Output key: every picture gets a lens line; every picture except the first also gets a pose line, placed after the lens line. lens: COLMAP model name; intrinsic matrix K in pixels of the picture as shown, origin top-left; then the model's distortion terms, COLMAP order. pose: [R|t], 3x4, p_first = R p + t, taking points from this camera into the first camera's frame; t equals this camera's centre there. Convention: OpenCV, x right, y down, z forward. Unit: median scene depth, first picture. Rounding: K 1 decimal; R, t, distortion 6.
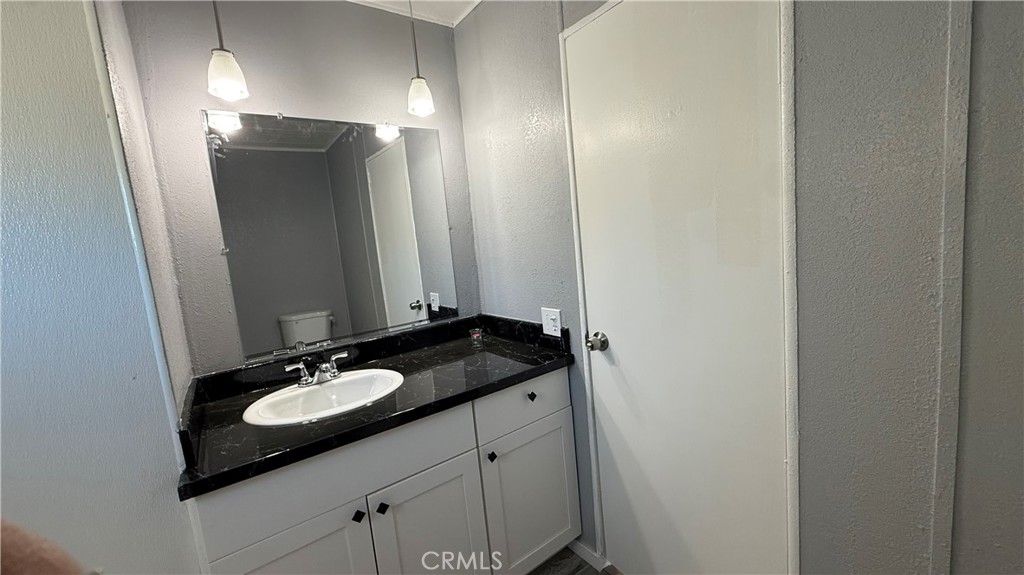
lens RADIAL K [[409.0, 0, 507.2], [0, 409.0, 290.0], [0, 0, 1]] dist [0.000772, 0.000638]
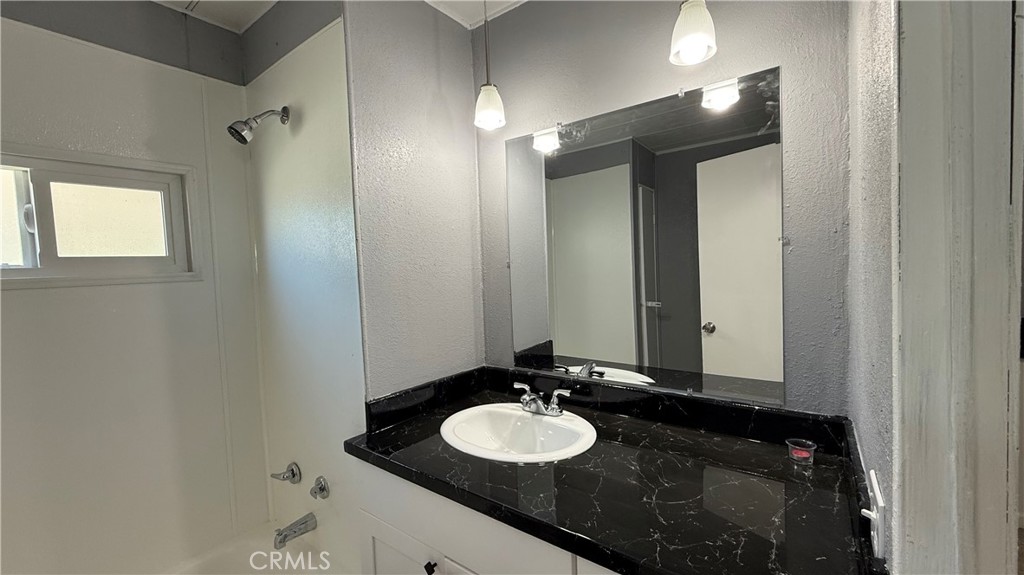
lens RADIAL K [[409.0, 0, 508.4], [0, 409.0, 286.4], [0, 0, 1]] dist [0.000772, 0.000638]
pose [[0.291119, 0.128015, -0.948083, 0.351302], [-0.108049, 0.989066, 0.100371, -0.136761], [0.950566, 0.073220, 0.301768, 0.616028]]
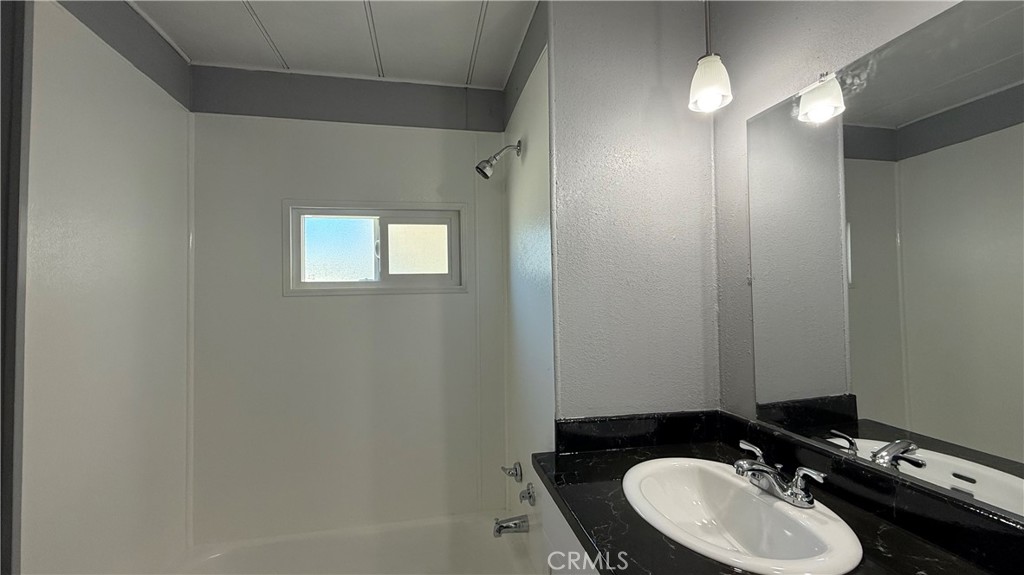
lens RADIAL K [[409.0, 0, 507.8], [0, 409.0, 286.1], [0, 0, 1]] dist [0.000772, 0.000638]
pose [[-0.416719, 0.077080, -0.905762, 0.263279], [-0.059881, 0.991907, 0.111961, -0.137268], [0.907061, 0.100894, -0.408730, 0.827023]]
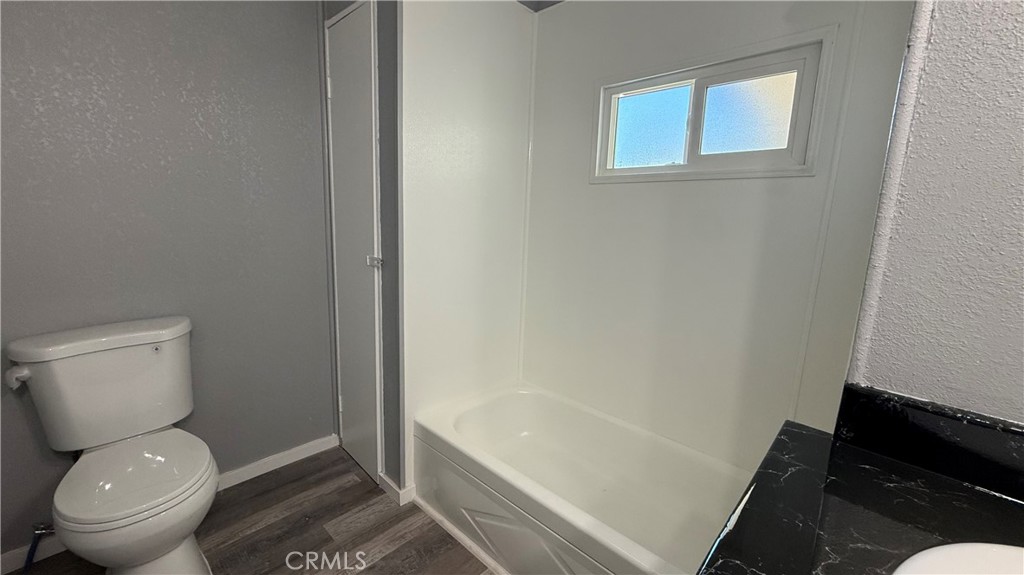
lens RADIAL K [[409.0, 0, 512.6], [0, 409.0, 282.4], [0, 0, 1]] dist [0.000772, 0.000638]
pose [[-0.982485, 0.087139, -0.164712, -0.078567], [0.033732, 0.952491, 0.302694, -0.033864], [0.183263, 0.291837, -0.938747, 0.919803]]
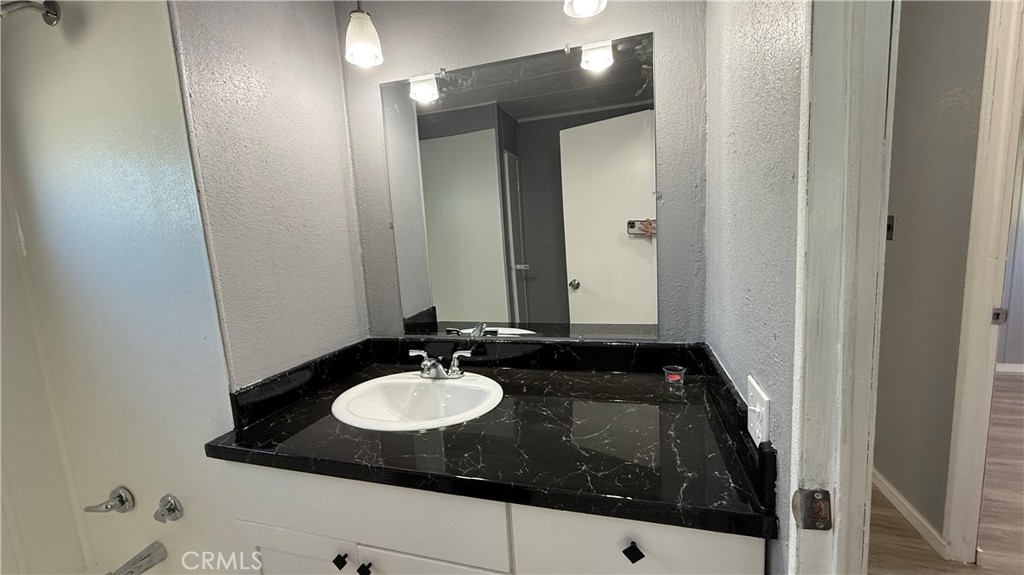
lens RADIAL K [[409.0, 0, 508.6], [0, 409.0, 286.7], [0, 0, 1]] dist [0.000772, 0.000638]
pose [[0.600689, 0.163587, -0.782567, 0.288583], [-0.095489, 0.986516, 0.132923, -0.098235], [0.793759, -0.005119, 0.608210, 0.563352]]
